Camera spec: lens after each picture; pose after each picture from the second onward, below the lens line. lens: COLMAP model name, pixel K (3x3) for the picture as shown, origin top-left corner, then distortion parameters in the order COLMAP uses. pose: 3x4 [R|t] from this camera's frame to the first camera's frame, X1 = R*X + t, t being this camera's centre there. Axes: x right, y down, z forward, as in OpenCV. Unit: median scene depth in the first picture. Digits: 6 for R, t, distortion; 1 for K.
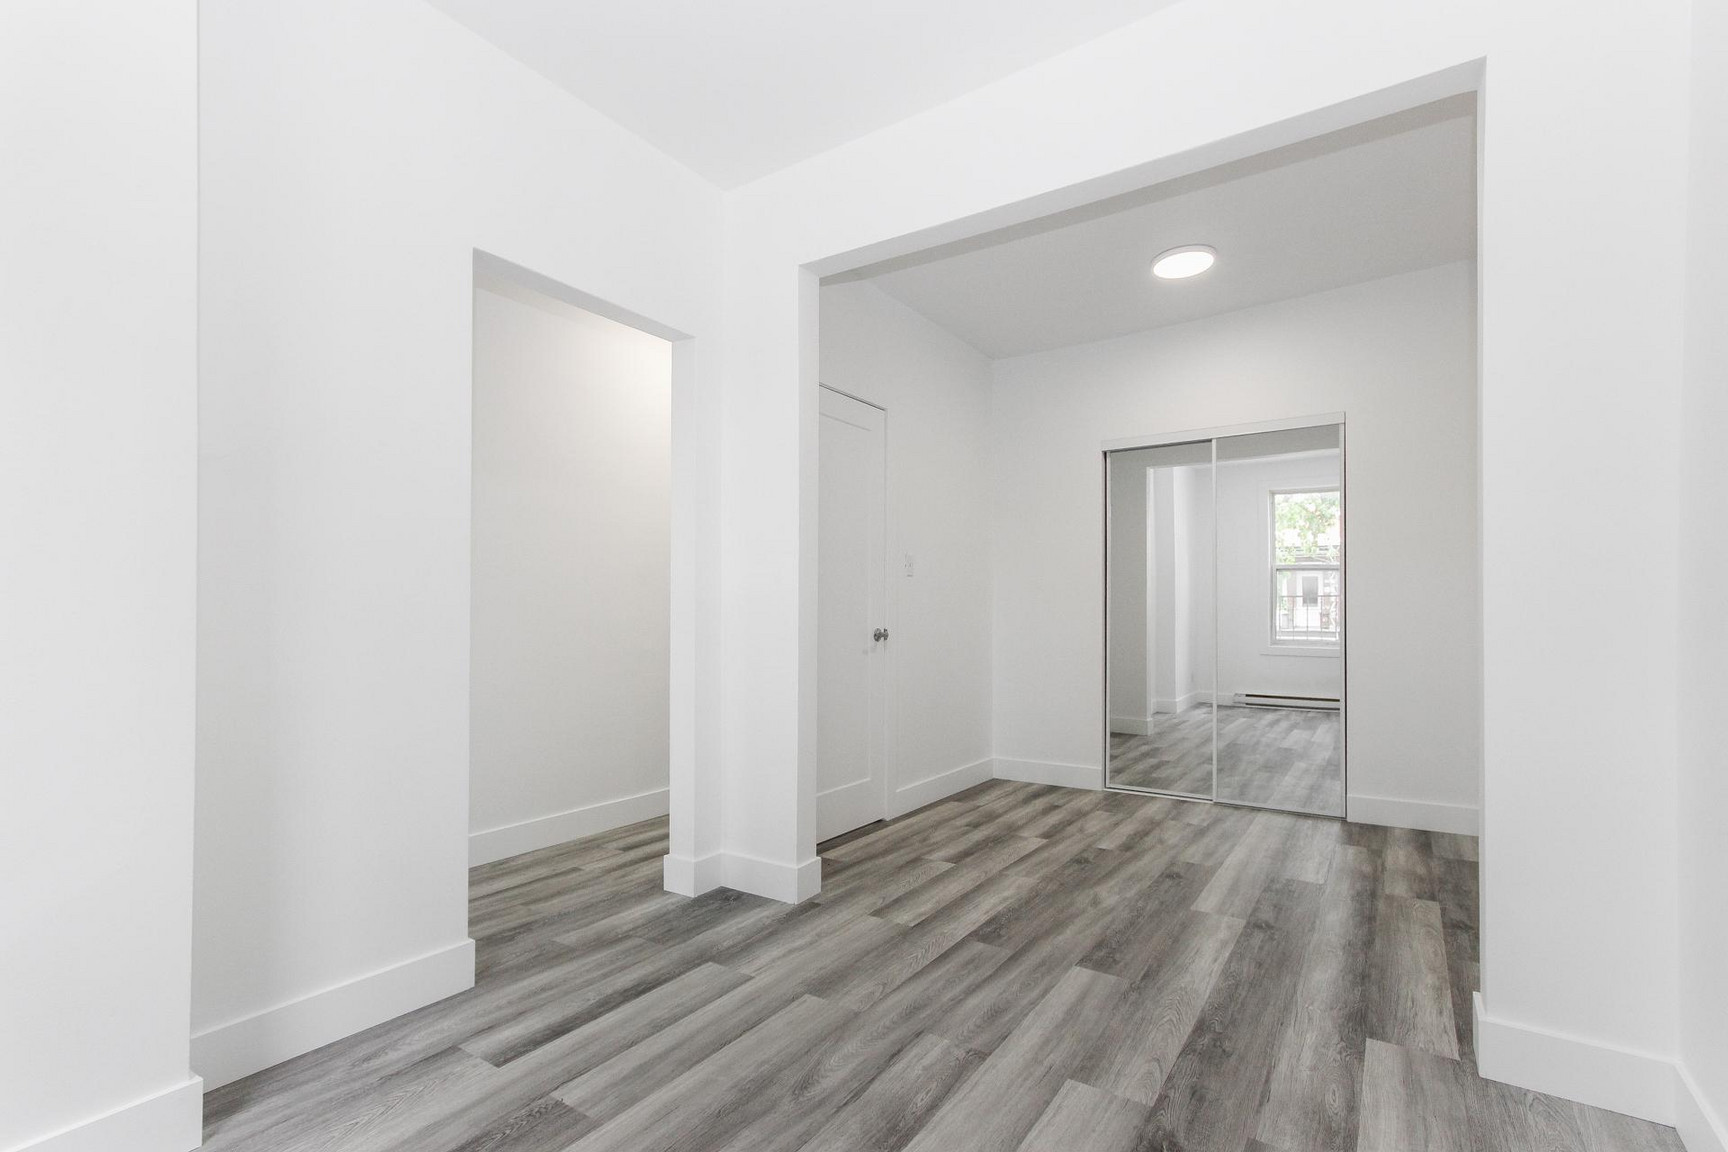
lens RADIAL K [[811.9, 0, 860.6], [0, 811.9, 611.9], [0, 0, 1]] dist [-0.001271, -0.000227]
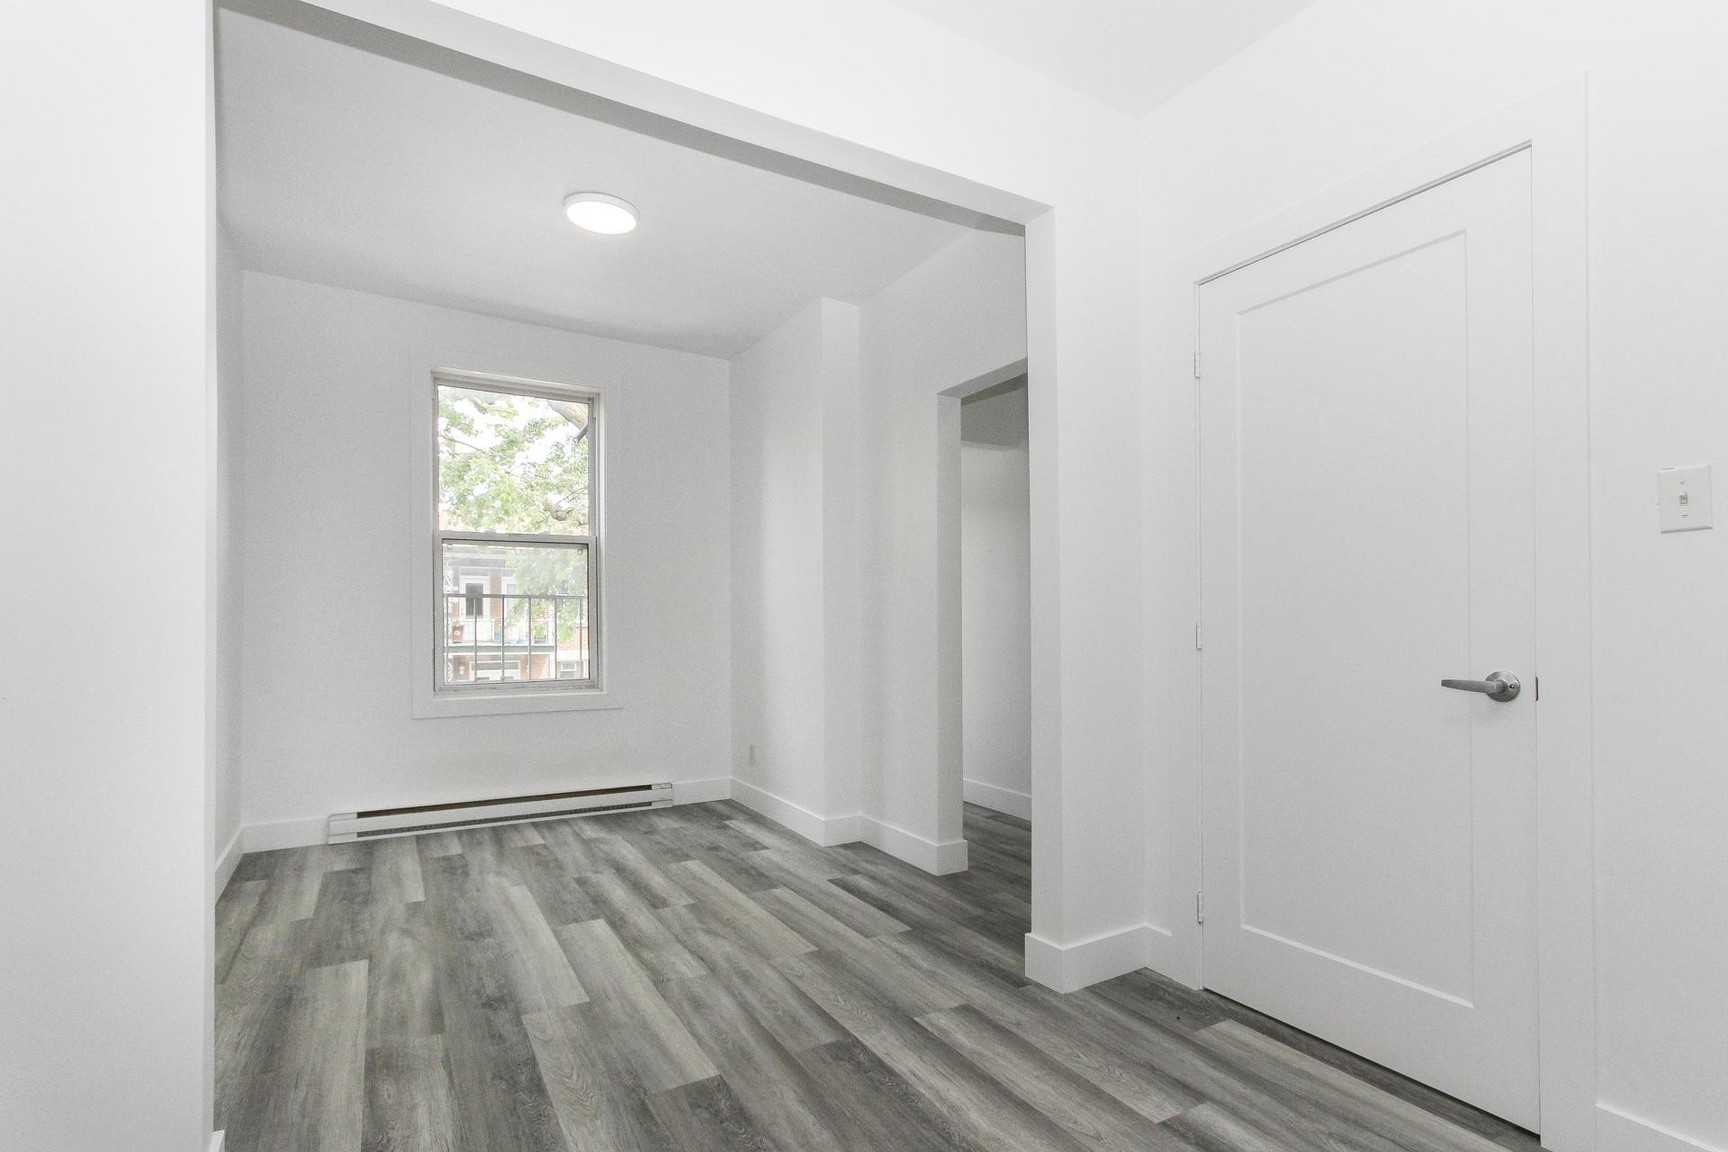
lens RADIAL K [[823.7, 0, 874.2], [0, 823.7, 622.7], [0, 0, 1]] dist [0.002654, 0.000405]
pose [[-0.429490, -0.001931, -0.903070, 0.939428], [0.005982, 0.999970, -0.004983, -0.011178], [0.903052, -0.007543, -0.429465, 1.490118]]
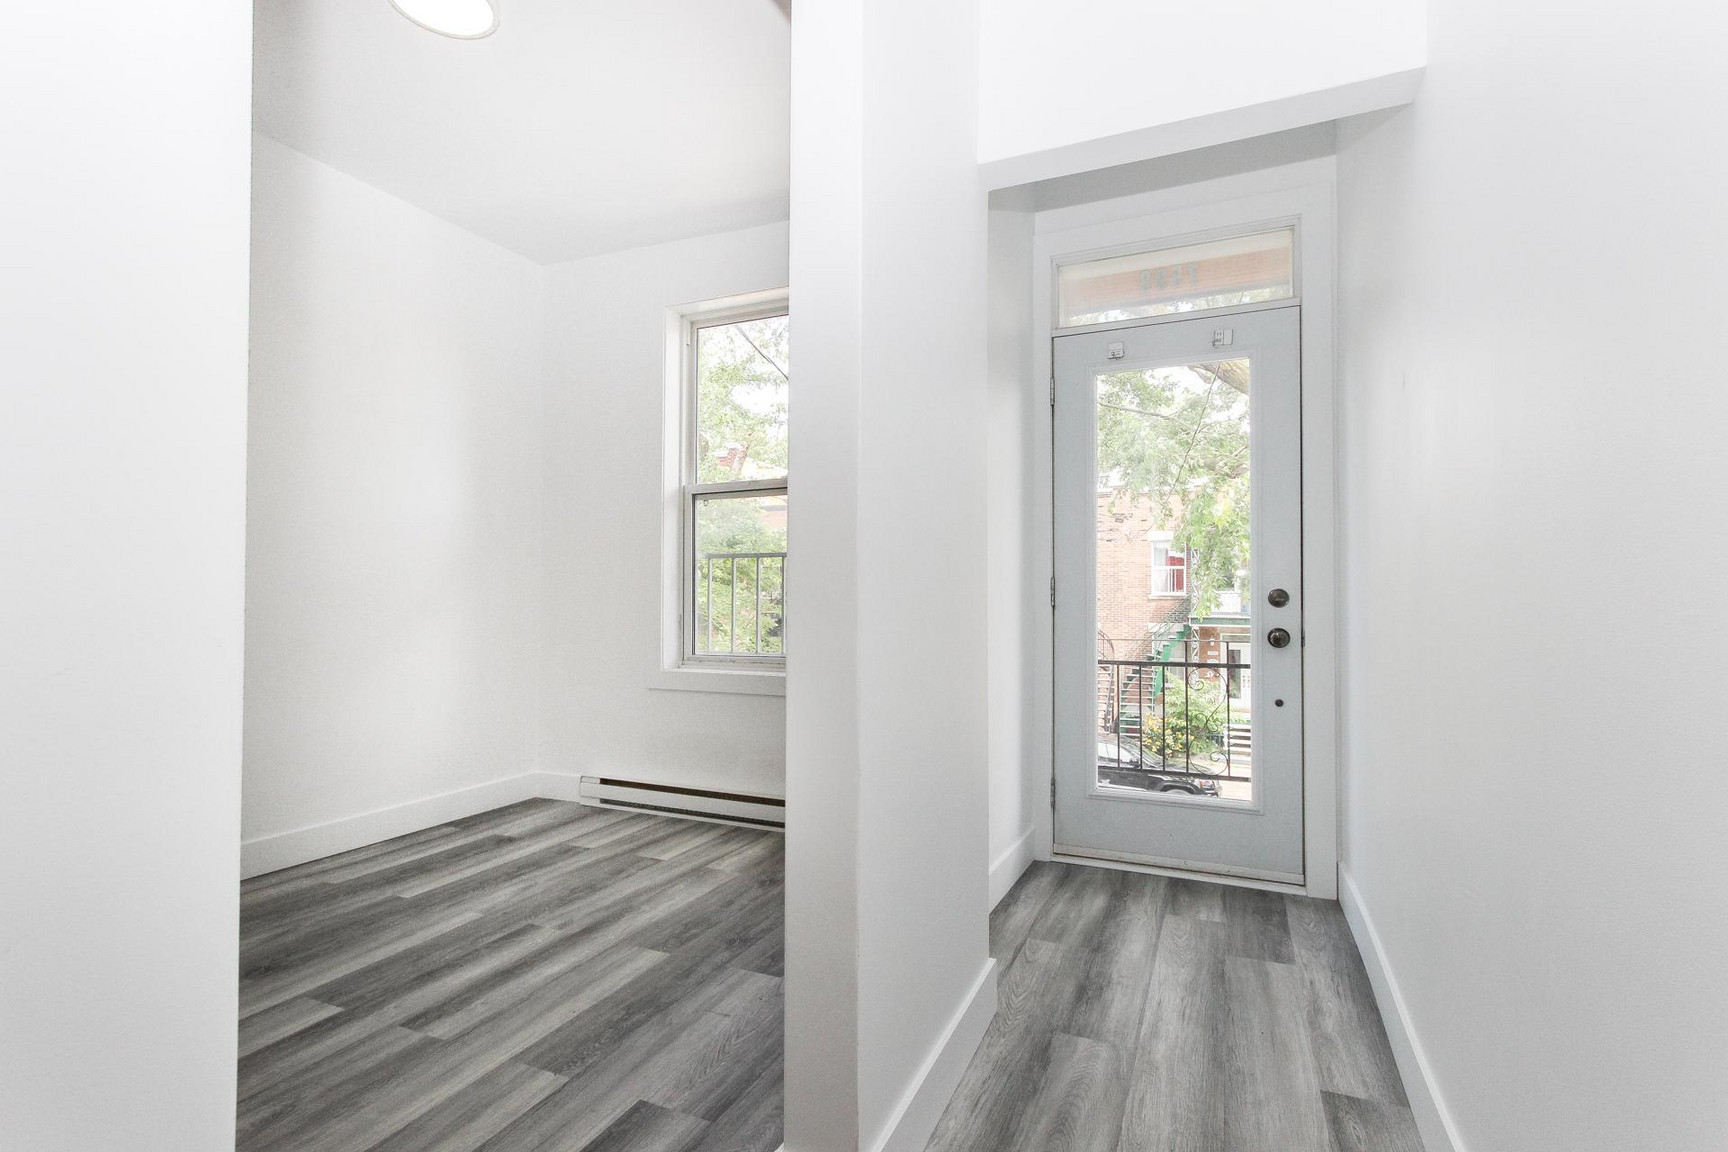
lens RADIAL K [[793.1, 0, 894.8], [0, 793.1, 584.9], [0, 0, 1]] dist [0.001232, 0.000256]
pose [[-0.978576, -0.007338, -0.205755, -0.419950], [-0.003270, 0.999793, -0.020104, 0.001283], [0.205860, -0.019001, -0.978397, 1.514769]]
